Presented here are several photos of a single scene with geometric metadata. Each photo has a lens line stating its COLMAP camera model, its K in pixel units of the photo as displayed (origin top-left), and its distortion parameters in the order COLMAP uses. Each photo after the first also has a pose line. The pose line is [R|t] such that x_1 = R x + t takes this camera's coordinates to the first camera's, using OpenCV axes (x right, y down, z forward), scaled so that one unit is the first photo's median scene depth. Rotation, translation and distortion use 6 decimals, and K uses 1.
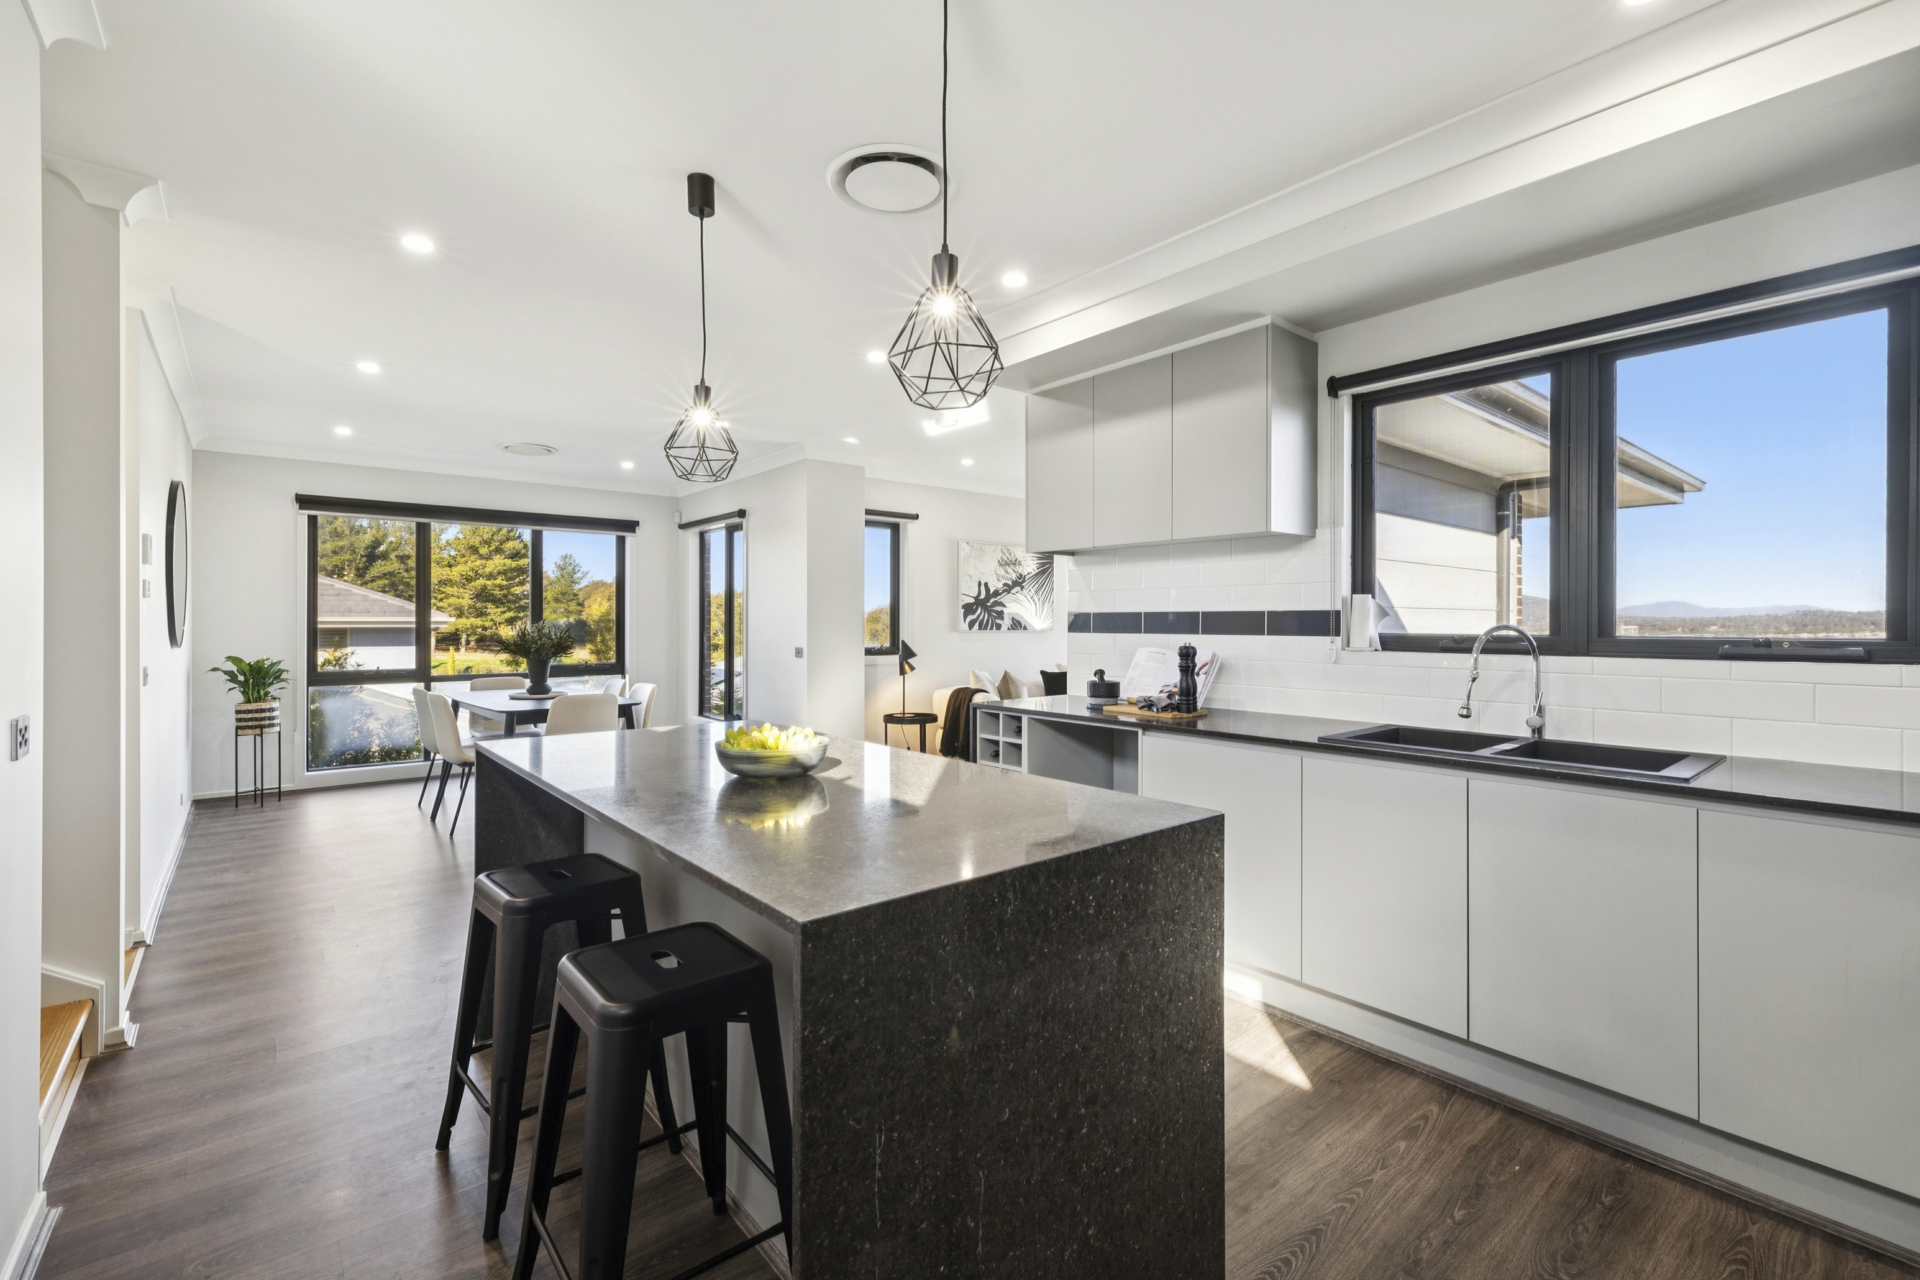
lens RADIAL K [[828.1, 0, 956.2], [0, 828.1, 630.6], [0, 0, 1]] dist [-0.000755, -0.000130]
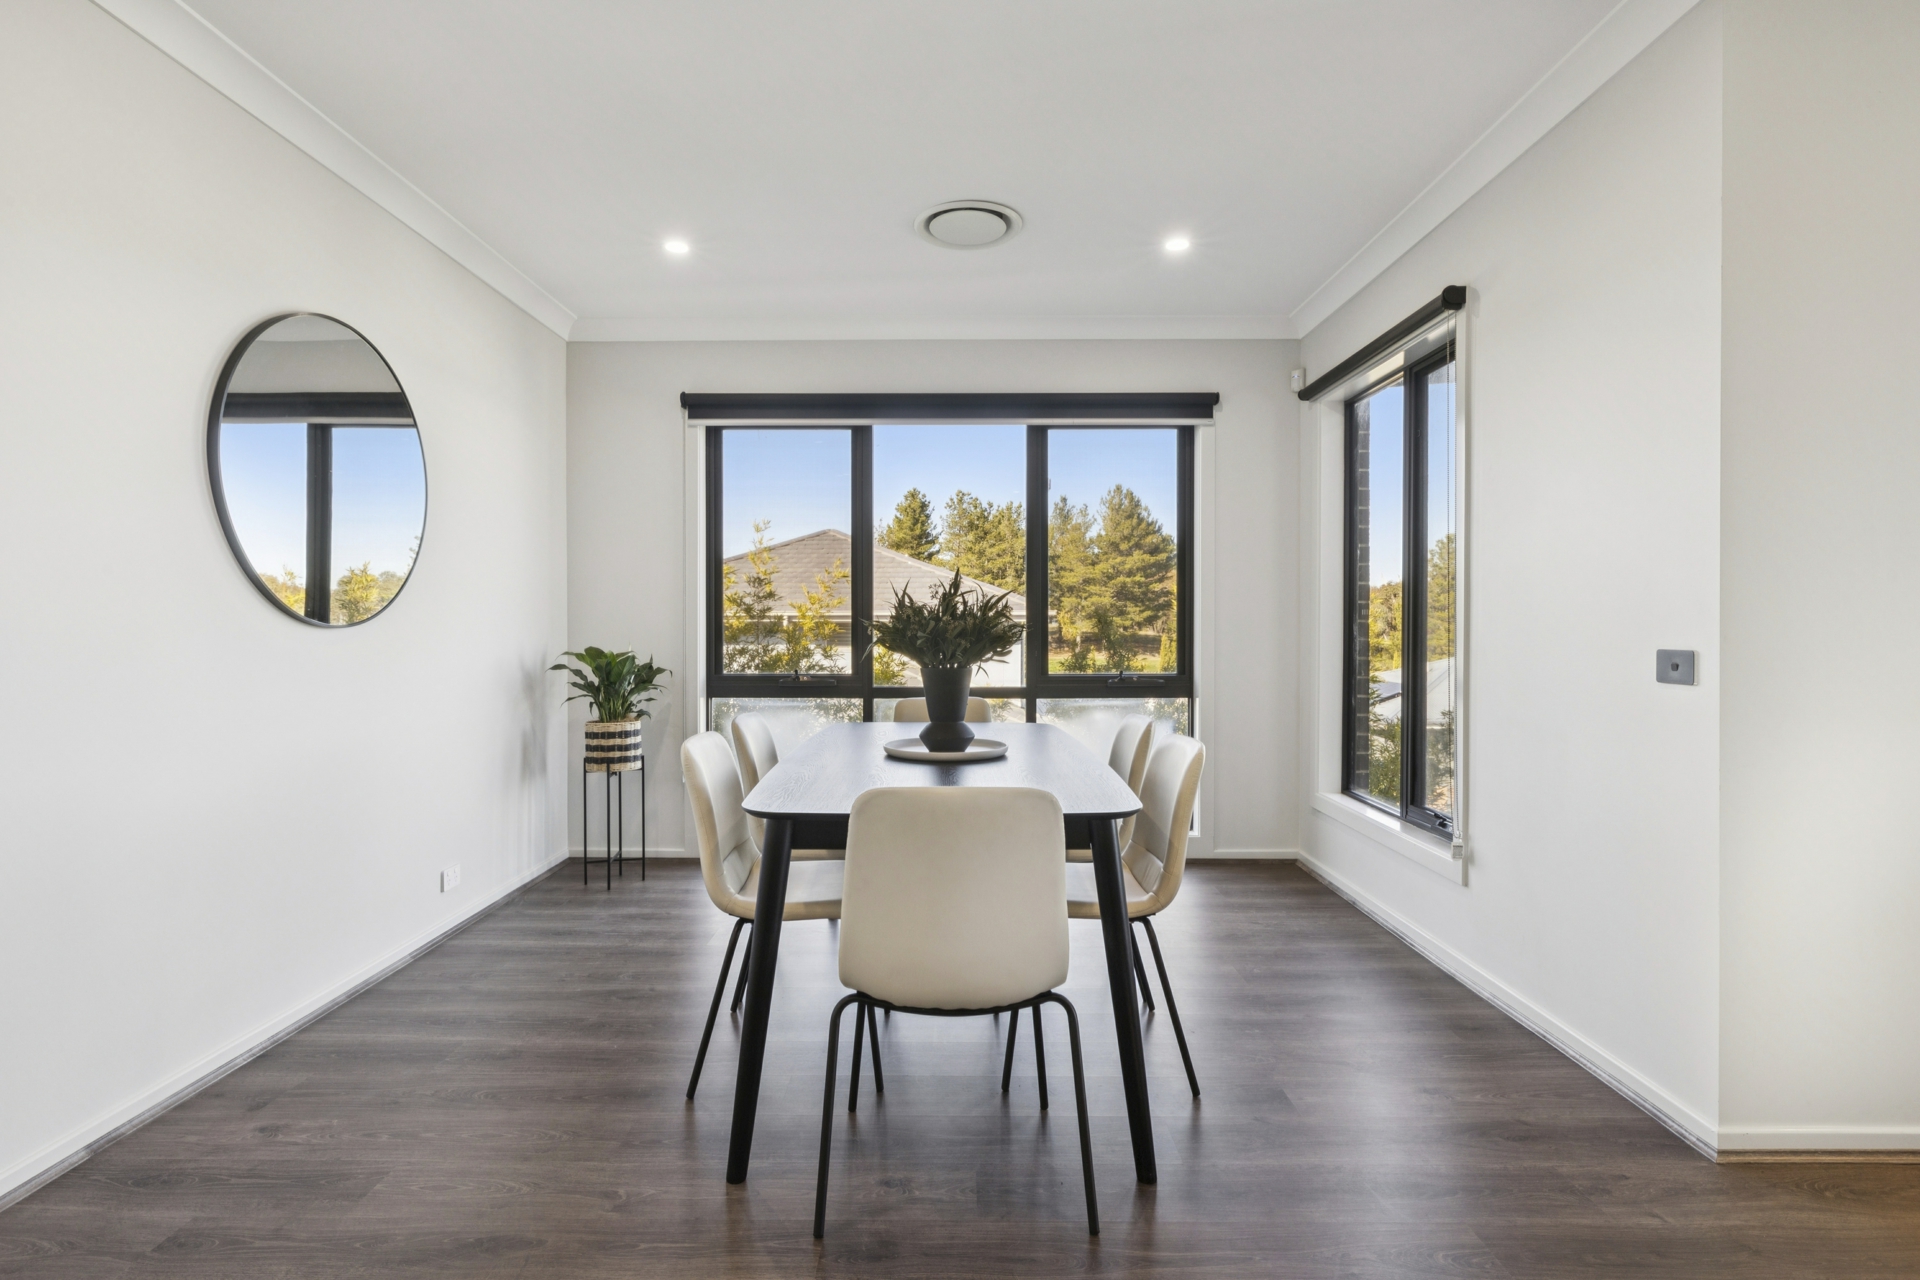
lens RADIAL K [[914.6, 0, 959.3], [0, 914.6, 627.3], [0, 0, 1]] dist [0.001610, 0.000457]
pose [[0.756035, 0.001639, -0.654529, -0.141796], [-0.005635, 0.999976, -0.004004, 0.012578], [0.654507, 0.006715, 0.756026, 0.486951]]
